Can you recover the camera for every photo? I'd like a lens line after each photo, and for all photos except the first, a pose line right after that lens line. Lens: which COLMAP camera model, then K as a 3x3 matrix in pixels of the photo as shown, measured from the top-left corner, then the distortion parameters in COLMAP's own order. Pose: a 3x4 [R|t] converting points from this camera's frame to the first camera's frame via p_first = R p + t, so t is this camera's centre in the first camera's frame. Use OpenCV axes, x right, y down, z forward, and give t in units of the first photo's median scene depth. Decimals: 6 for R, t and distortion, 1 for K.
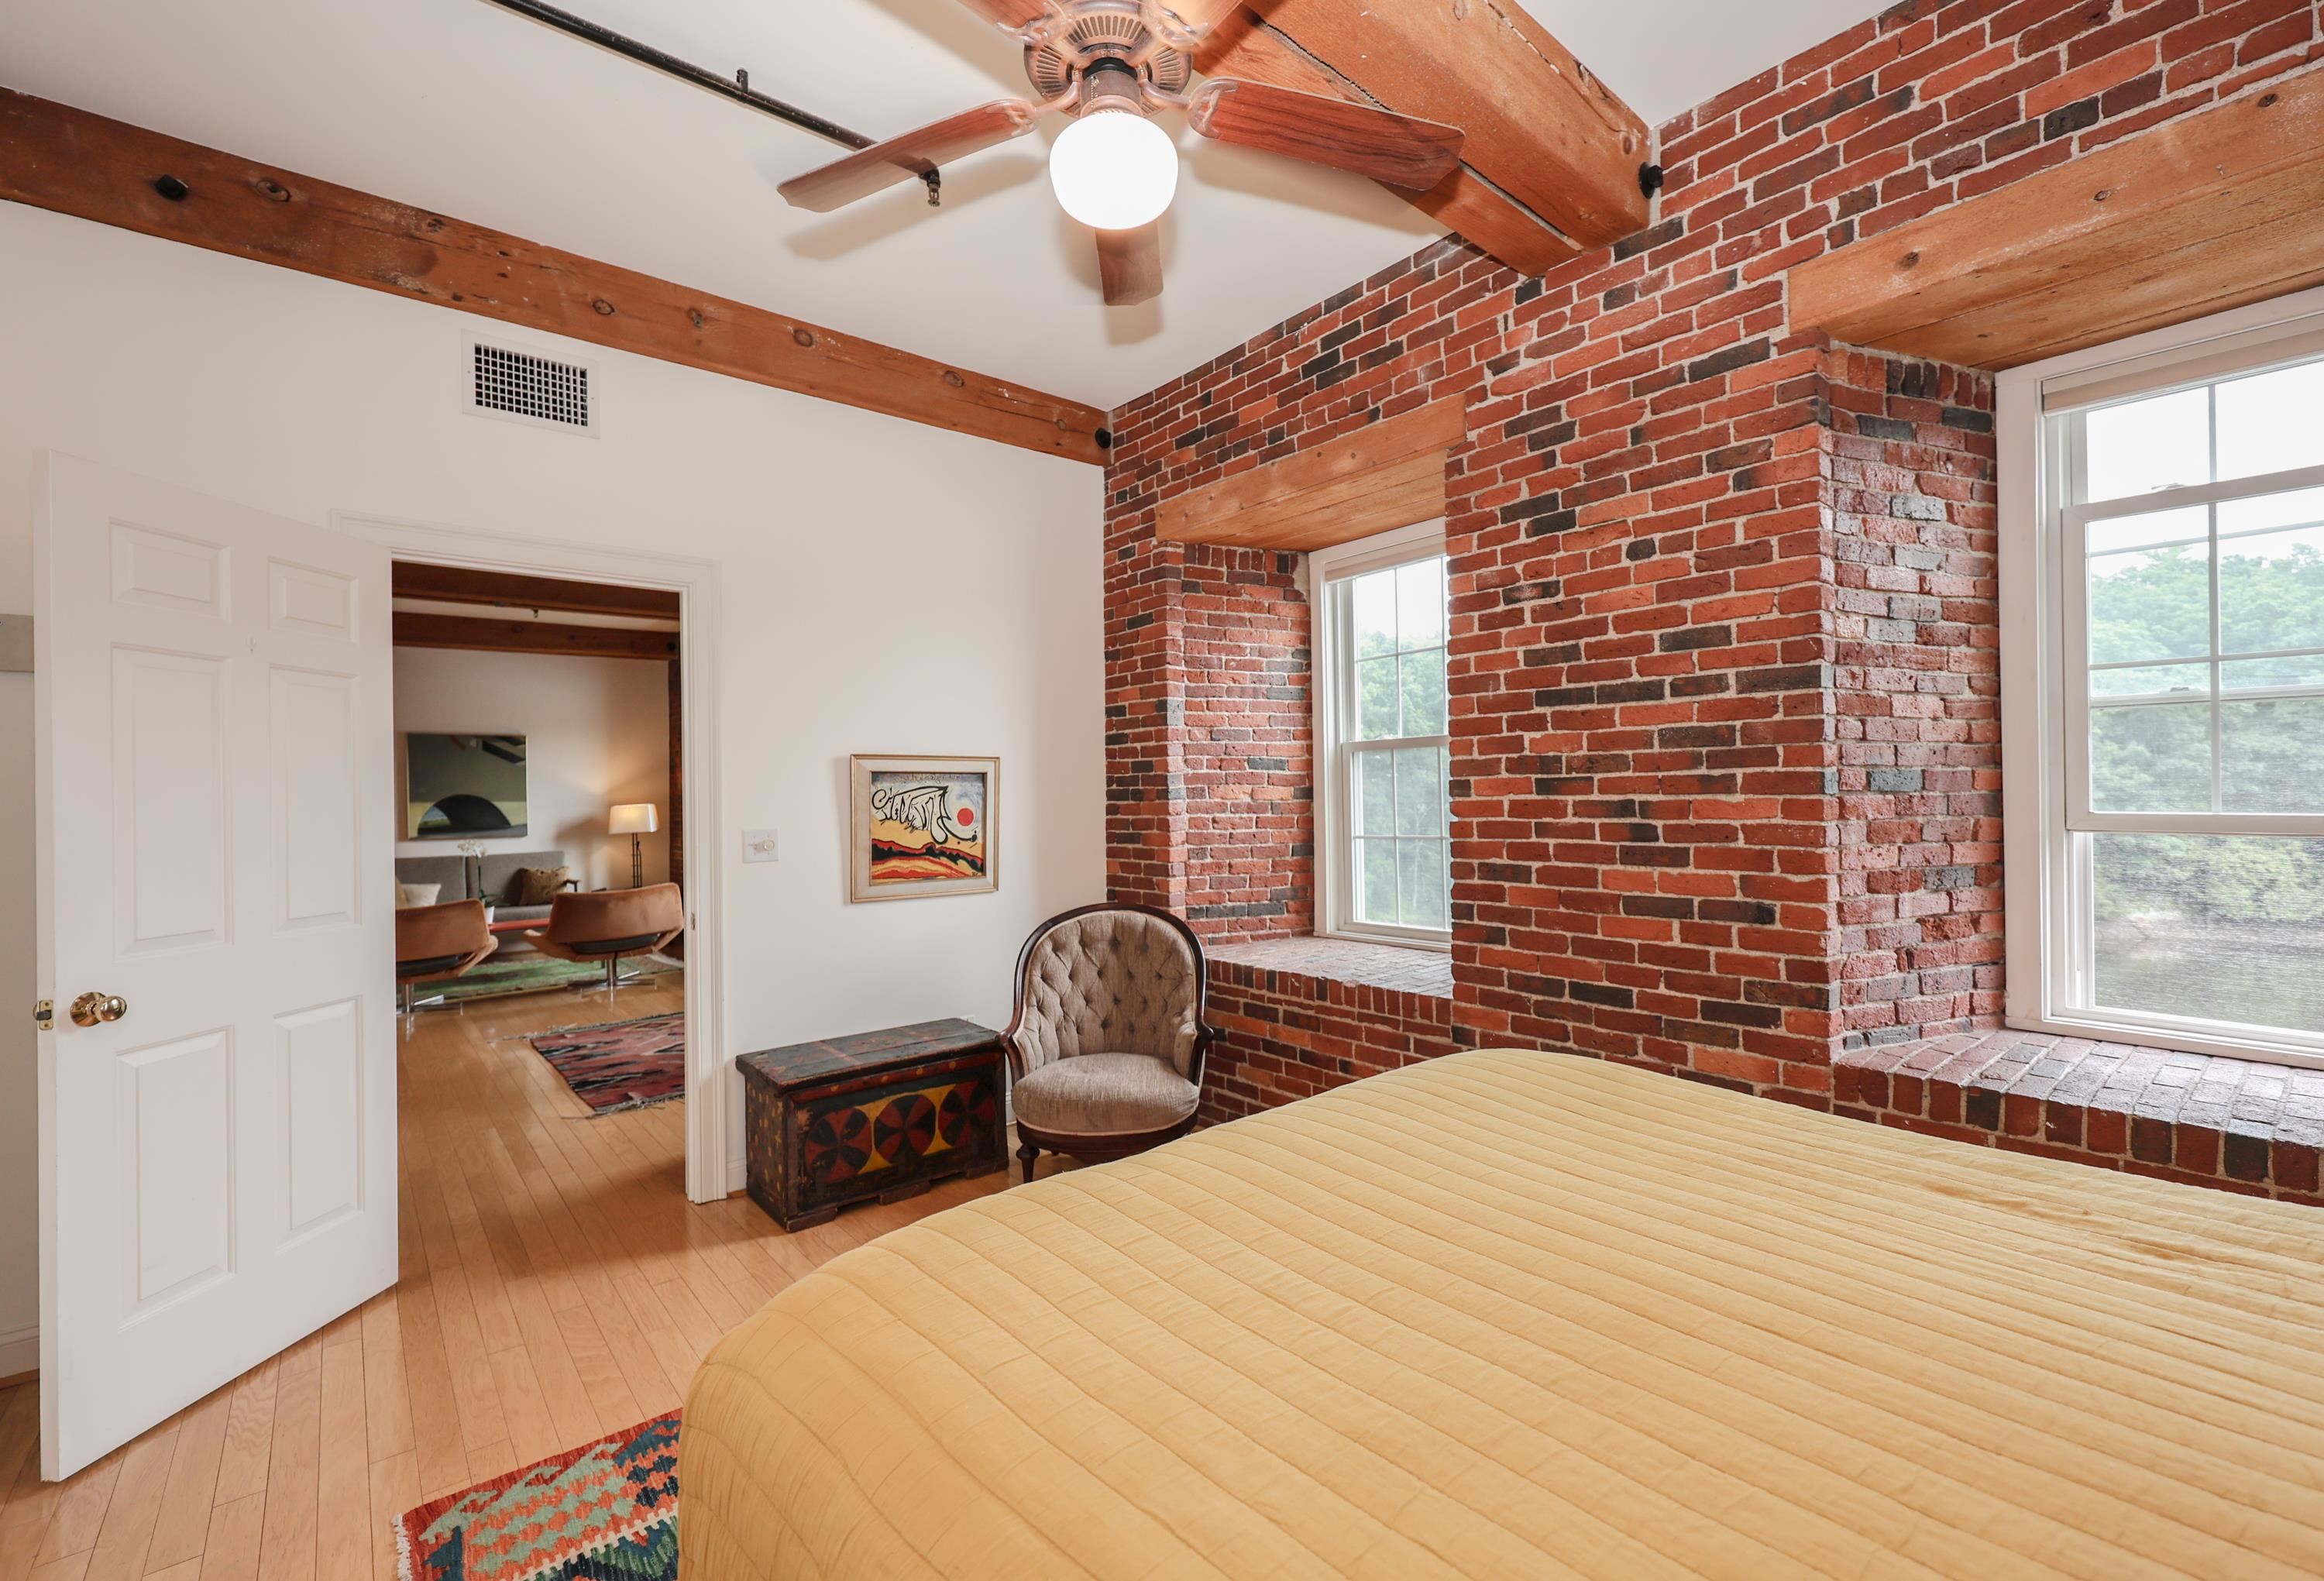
lens RADIAL K [[1007.4, 0, 1179.0], [0, 1007.4, 786.3], [0, 0, 1]] dist [-0.001234, 0.000438]
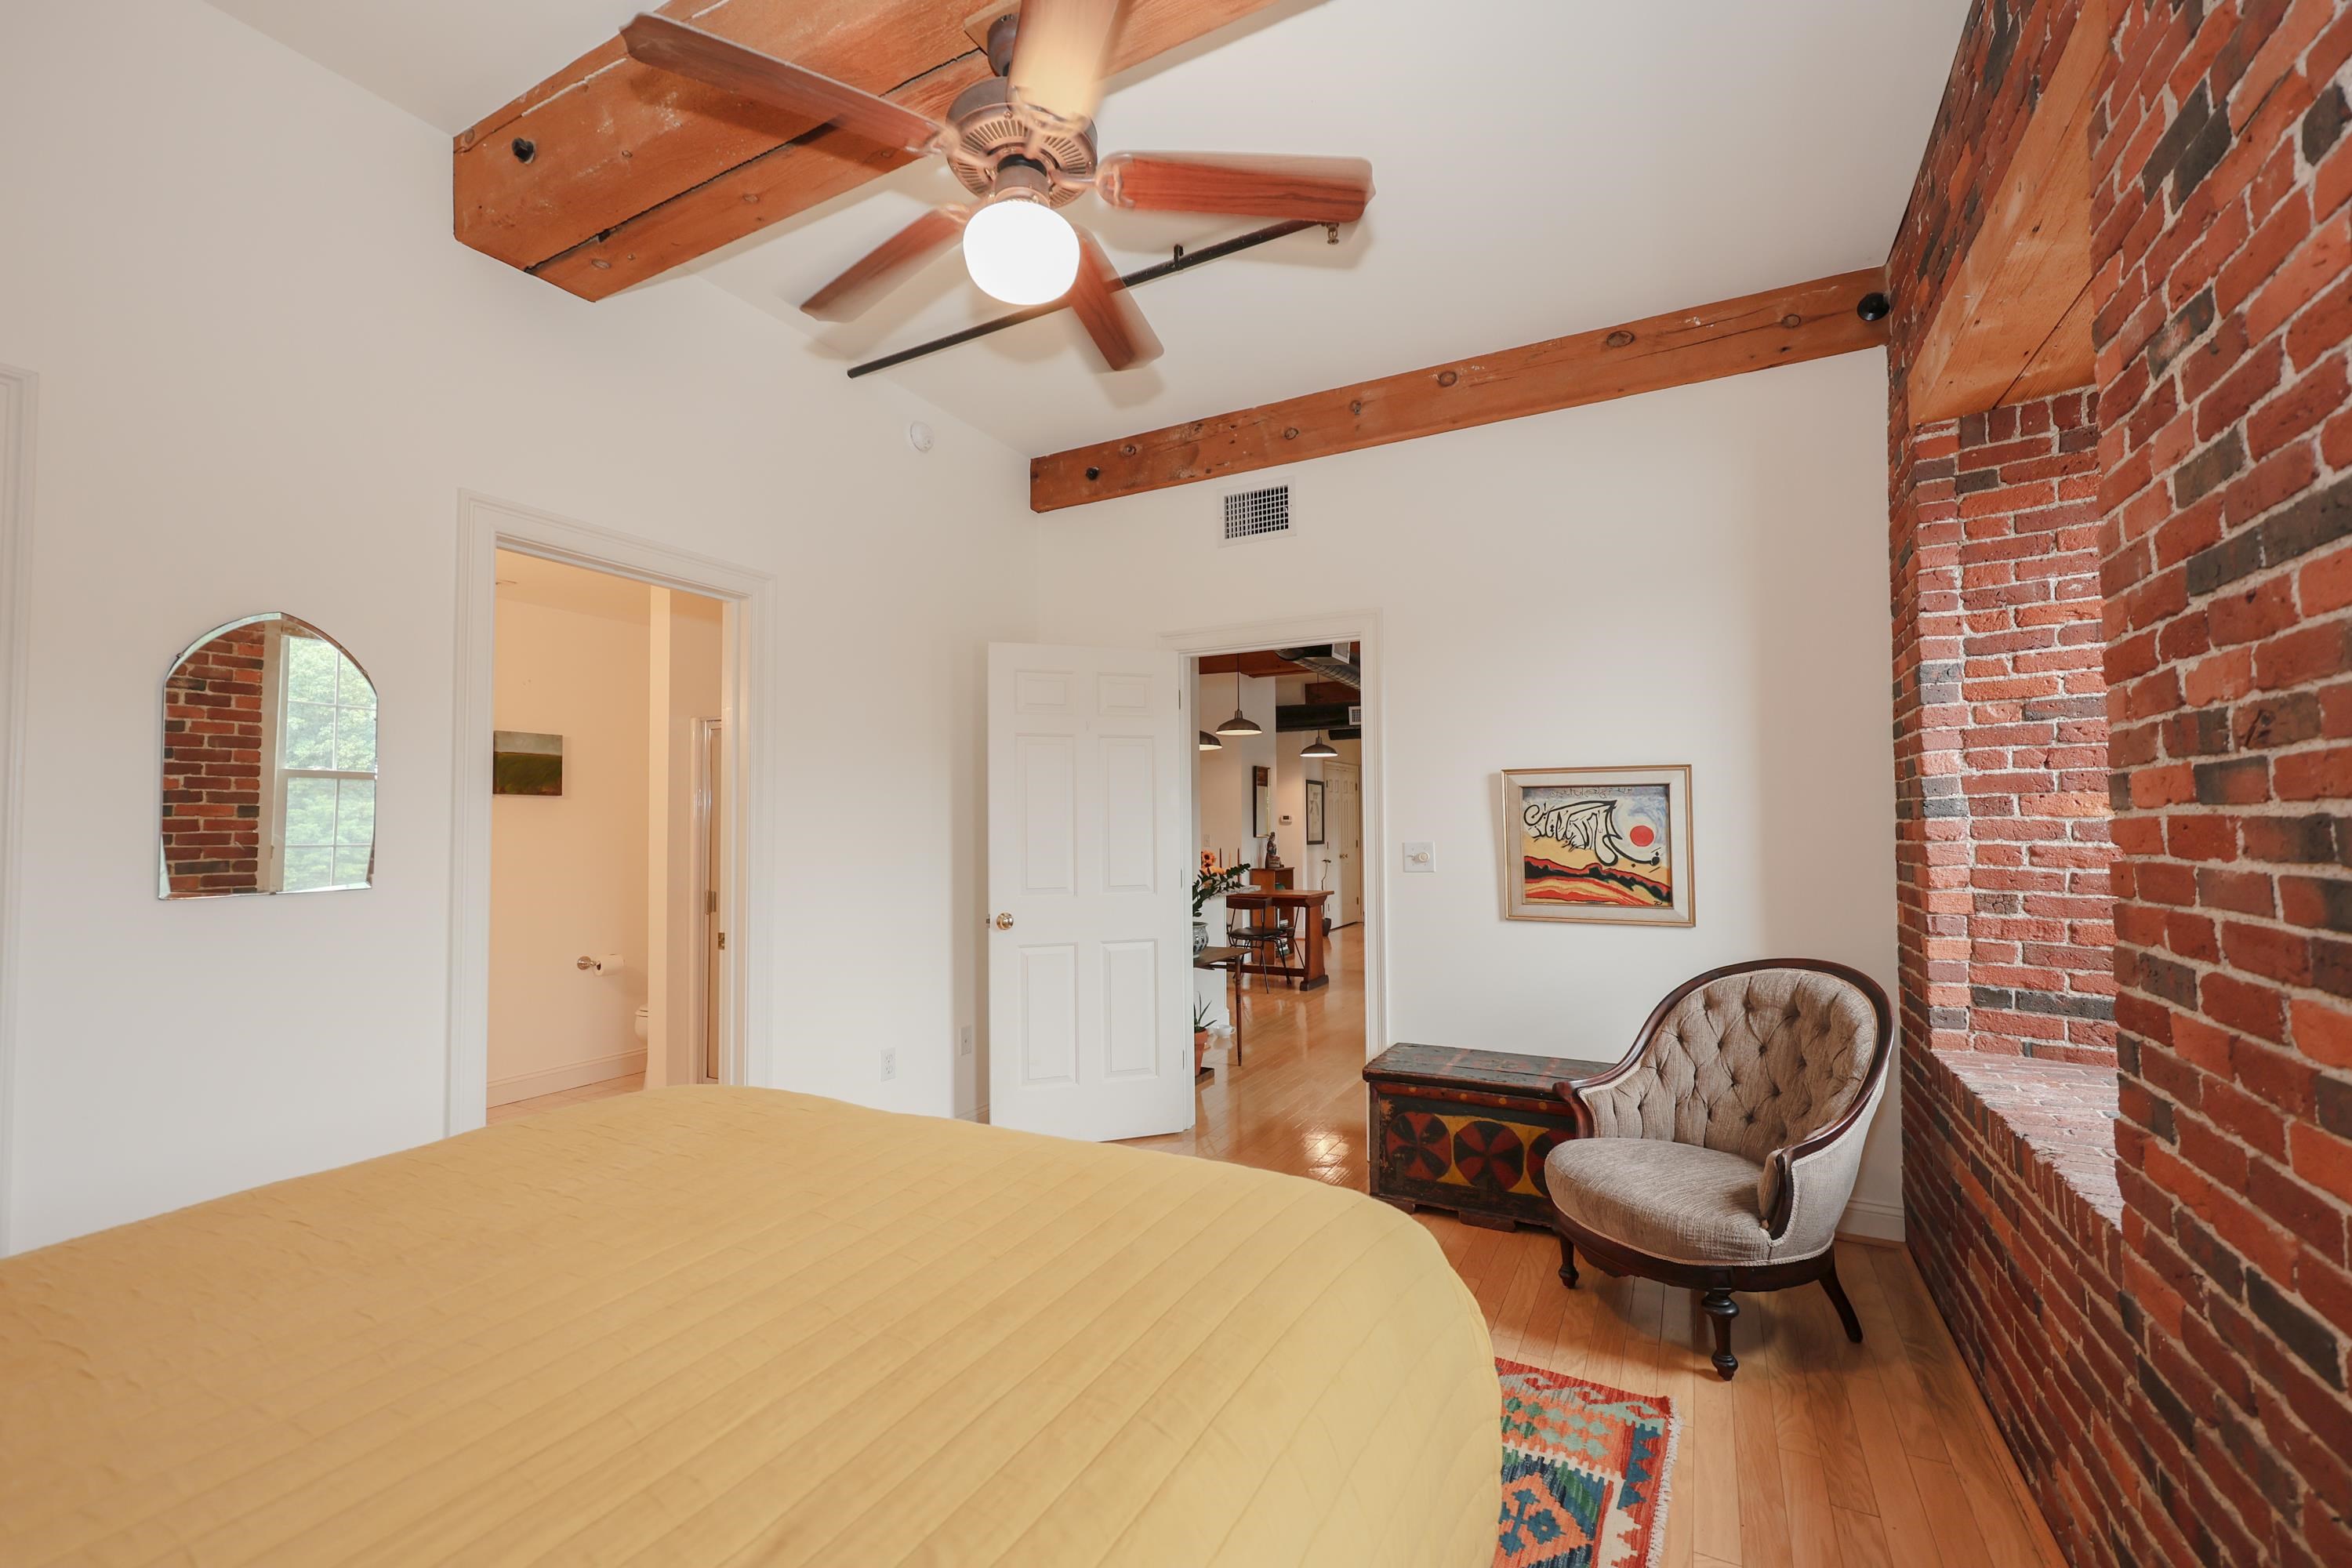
lens RADIAL K [[977.5, 0, 1180.7], [0, 977.5, 797.7], [0, 0, 1]] dist [0.004600, 0.000501]
pose [[0.362407, -0.015916, -0.931884, 0.456453], [0.008926, 0.999868, -0.013606, 0.005775], [0.931977, -0.003387, 0.362501, 0.349294]]
